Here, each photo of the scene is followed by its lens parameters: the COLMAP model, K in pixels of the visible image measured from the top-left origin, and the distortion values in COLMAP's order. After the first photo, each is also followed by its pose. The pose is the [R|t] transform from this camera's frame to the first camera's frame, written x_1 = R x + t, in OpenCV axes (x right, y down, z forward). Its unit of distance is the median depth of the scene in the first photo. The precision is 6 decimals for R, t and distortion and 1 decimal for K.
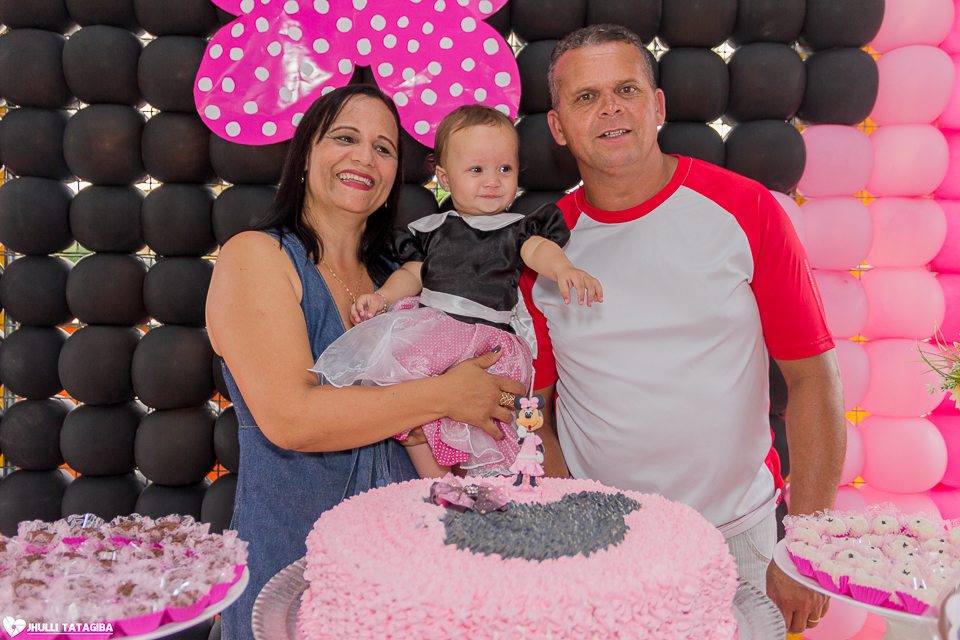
lens RADIAL K [[903.5, 0, 480.0], [0, 903.5, 320.0], [0, 0, 1]] dist [0.004600, 0.000851]
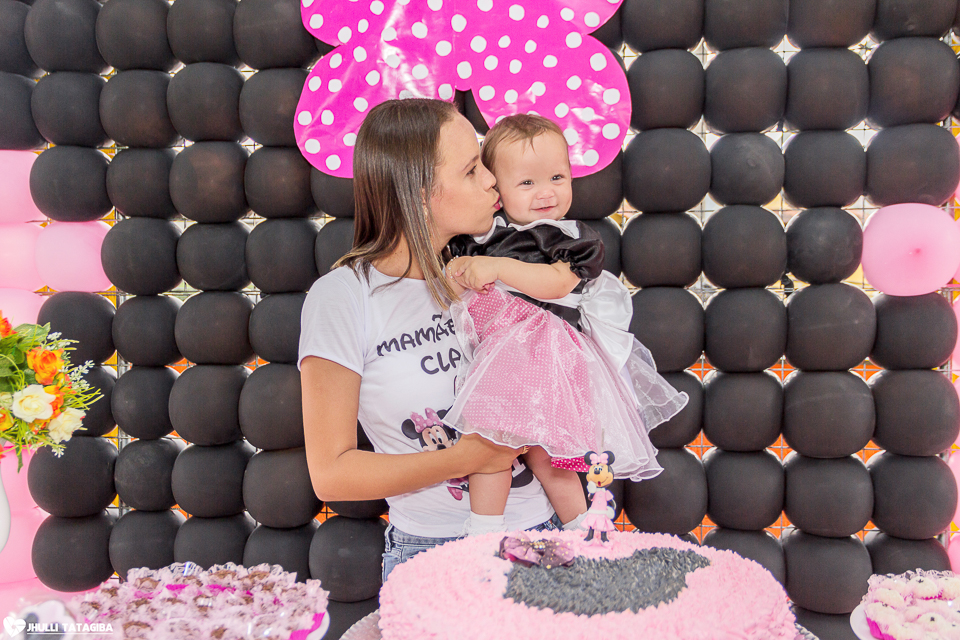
lens RADIAL K [[1060.2, 0, 480.0], [0, 1060.2, 320.0], [0, 0, 1]] dist [0.018333, 0.007192]
pose [[0.987341, -0.019886, -0.157363, 0.112915], [0.018964, 0.999793, -0.007358, -0.057511], [0.157477, 0.004280, 0.987513, -0.195644]]
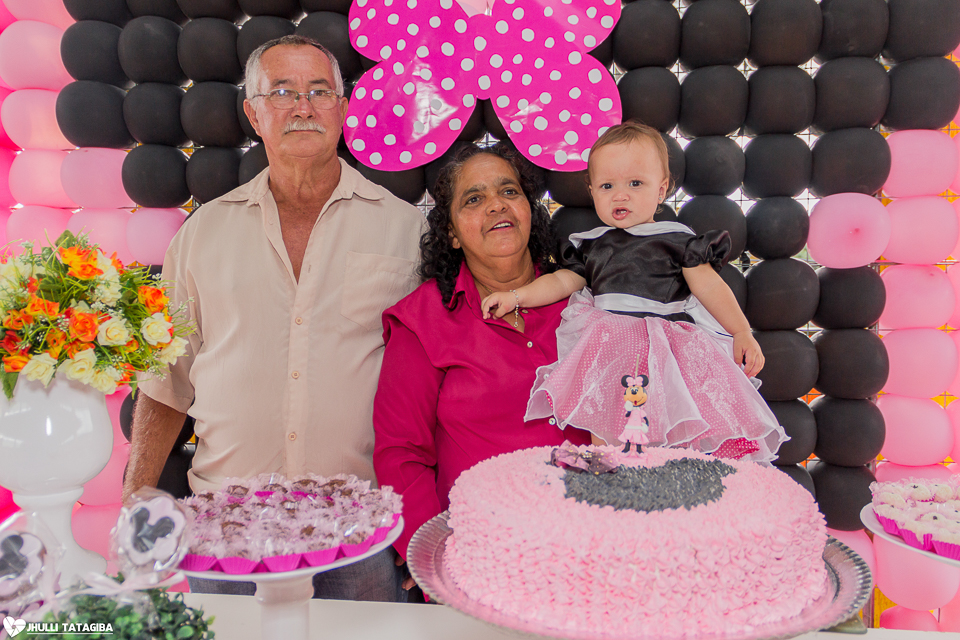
lens RADIAL K [[800.1, 0, 479.7], [0, 800.1, 323.1], [0, 0, 1]] dist [0.064373, -0.076619]
pose [[0.991311, -0.015398, -0.130632, -0.007421], [0.015432, 0.999881, -0.000753, 0.014593], [0.130628, -0.001270, 0.991431, -0.050705]]
